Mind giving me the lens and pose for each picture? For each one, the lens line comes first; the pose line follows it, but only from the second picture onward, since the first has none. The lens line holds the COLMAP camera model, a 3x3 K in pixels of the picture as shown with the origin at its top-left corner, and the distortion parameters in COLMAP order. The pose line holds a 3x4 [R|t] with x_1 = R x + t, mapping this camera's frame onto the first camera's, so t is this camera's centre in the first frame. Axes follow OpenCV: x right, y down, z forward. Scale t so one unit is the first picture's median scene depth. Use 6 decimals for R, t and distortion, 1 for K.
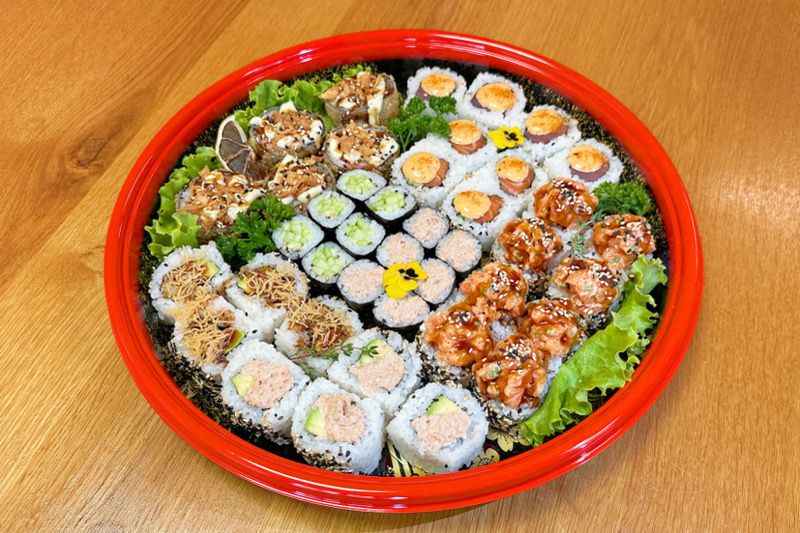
lens RADIAL K [[561.9, 0, 398.6], [0, 561.9, 269.2], [0, 0, 1]] dist [-0.000137, -0.001660]
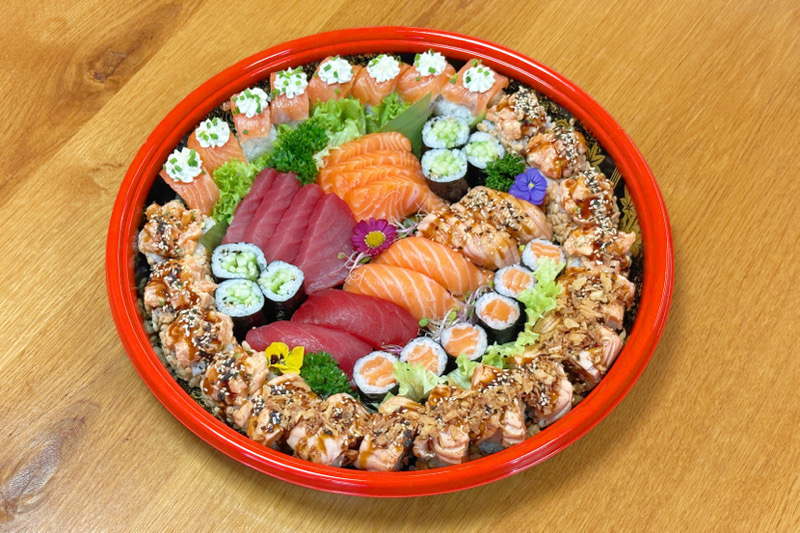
lens RADIAL K [[1104.2, 0, 400.5], [0, 1104.2, 266.0], [0, 0, 1]] dist [0.132622, 0.000000]
pose [[0.975712, 0.185331, -0.116786, 0.263492], [-0.181427, 0.982450, 0.043307, -0.040588], [0.122763, -0.021067, 0.992212, -0.945339]]
